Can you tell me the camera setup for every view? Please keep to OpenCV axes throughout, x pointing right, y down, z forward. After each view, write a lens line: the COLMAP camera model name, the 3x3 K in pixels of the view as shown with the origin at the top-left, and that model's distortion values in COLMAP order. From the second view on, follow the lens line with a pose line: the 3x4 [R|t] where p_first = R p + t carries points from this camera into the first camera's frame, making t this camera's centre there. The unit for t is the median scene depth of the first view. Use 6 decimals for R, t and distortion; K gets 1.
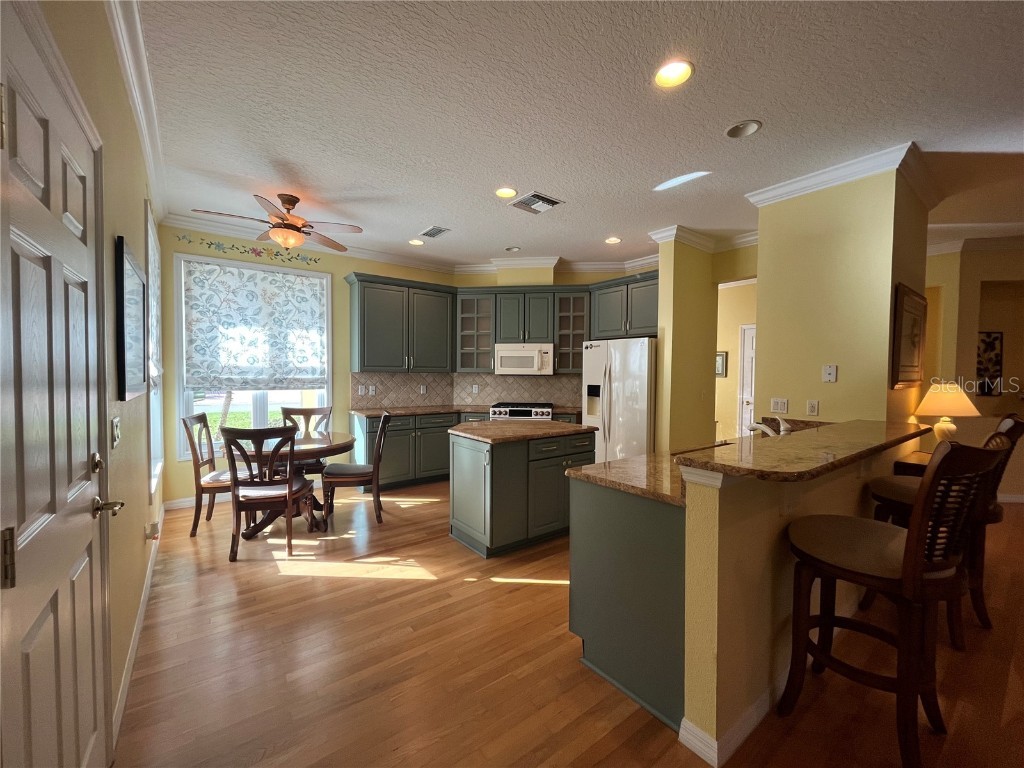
lens RADIAL K [[416.8, 0, 511.9], [0, 416.8, 383.1], [0, 0, 1]] dist [-0.002920, 0.000030]
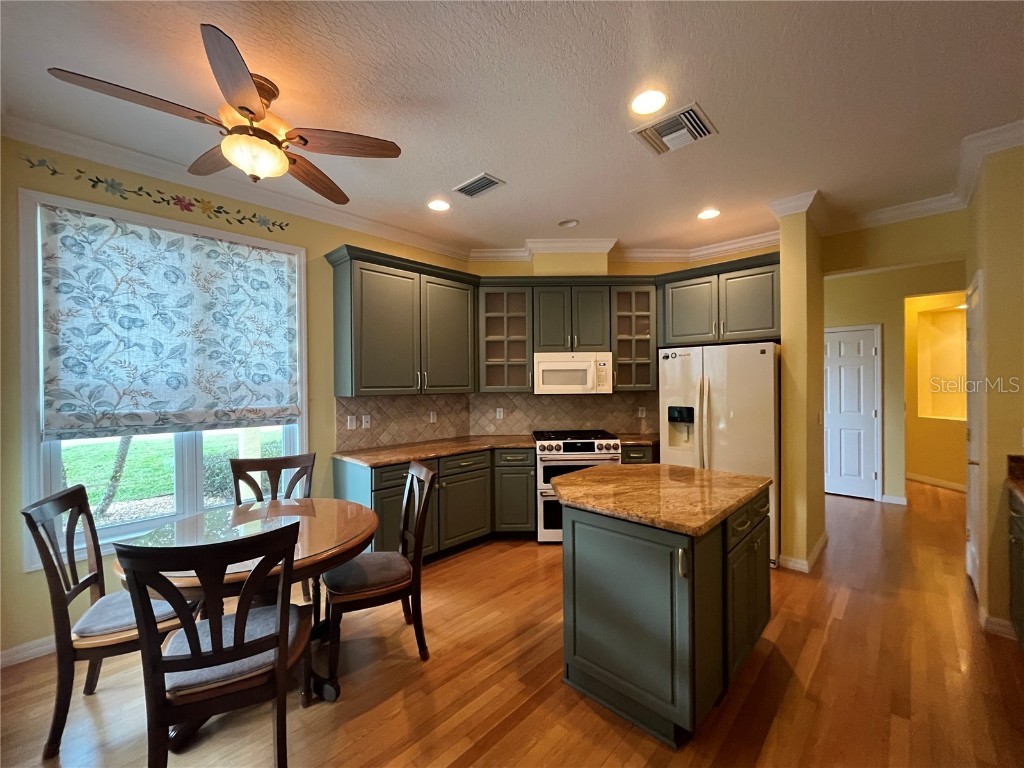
lens RADIAL K [[416.8, 0, 511.6], [0, 416.8, 383.5], [0, 0, 1]] dist [-0.002920, 0.000030]
pose [[0.988298, -0.016932, 0.151596, -0.221332], [0.020904, 0.999478, -0.024643, -0.026195], [-0.151099, 0.027523, 0.988135, 0.313873]]
